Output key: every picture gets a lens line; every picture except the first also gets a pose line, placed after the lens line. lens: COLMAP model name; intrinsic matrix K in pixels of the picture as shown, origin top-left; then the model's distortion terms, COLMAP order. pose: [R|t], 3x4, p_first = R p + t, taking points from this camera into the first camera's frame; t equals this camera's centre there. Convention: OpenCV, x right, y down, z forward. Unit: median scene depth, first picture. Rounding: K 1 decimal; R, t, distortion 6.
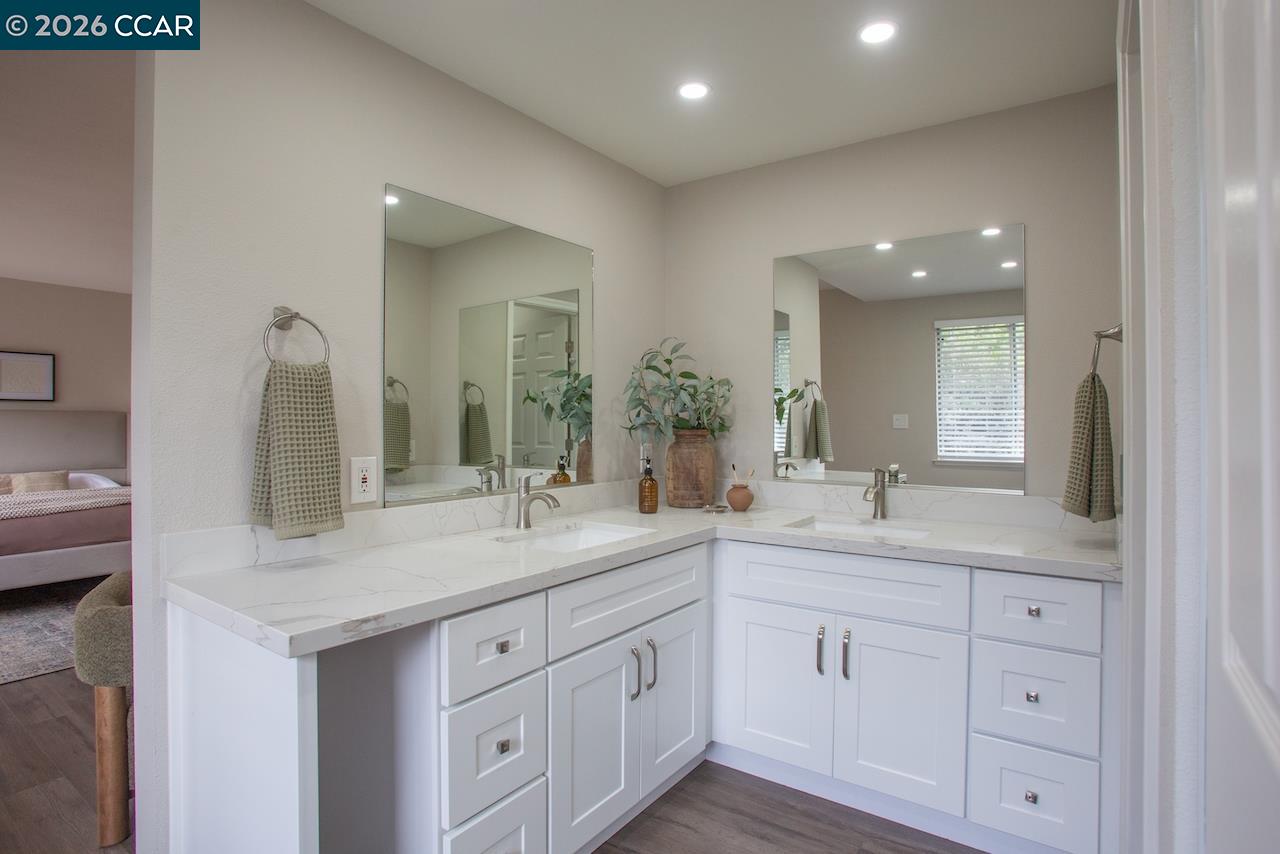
lens RADIAL K [[629.4, 0, 637.2], [0, 629.4, 423.9], [0, 0, 1]] dist [-0.077944, 0.039340]
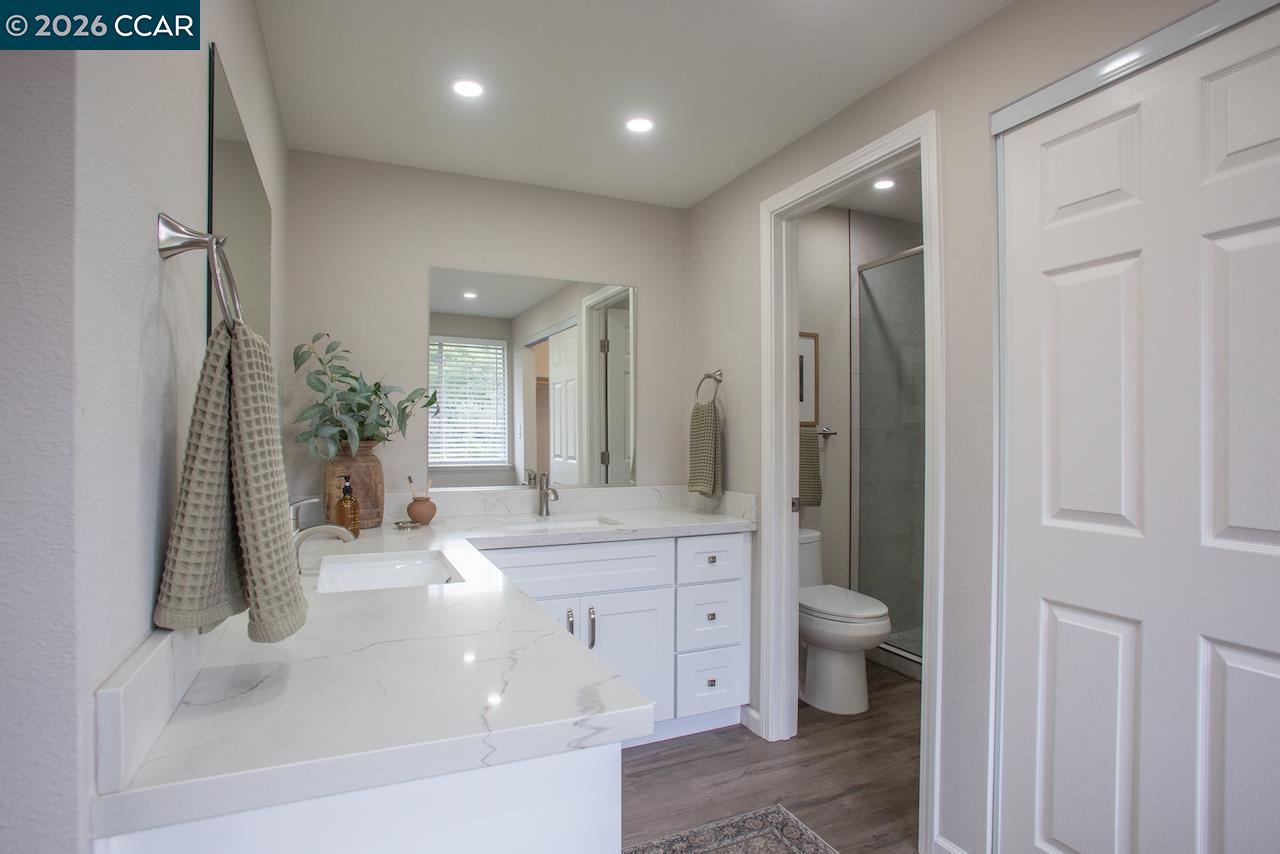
lens RADIAL K [[664.4, 0, 640.0], [0, 664.4, 427.0], [0, 0, 1]] dist [-0.086736, 0.048229]
pose [[0.524215, 0.004488, 0.851574, -0.547328], [-0.001331, 0.999989, -0.004450, -0.007354], [-0.851585, 0.001199, 0.524216, 0.196908]]
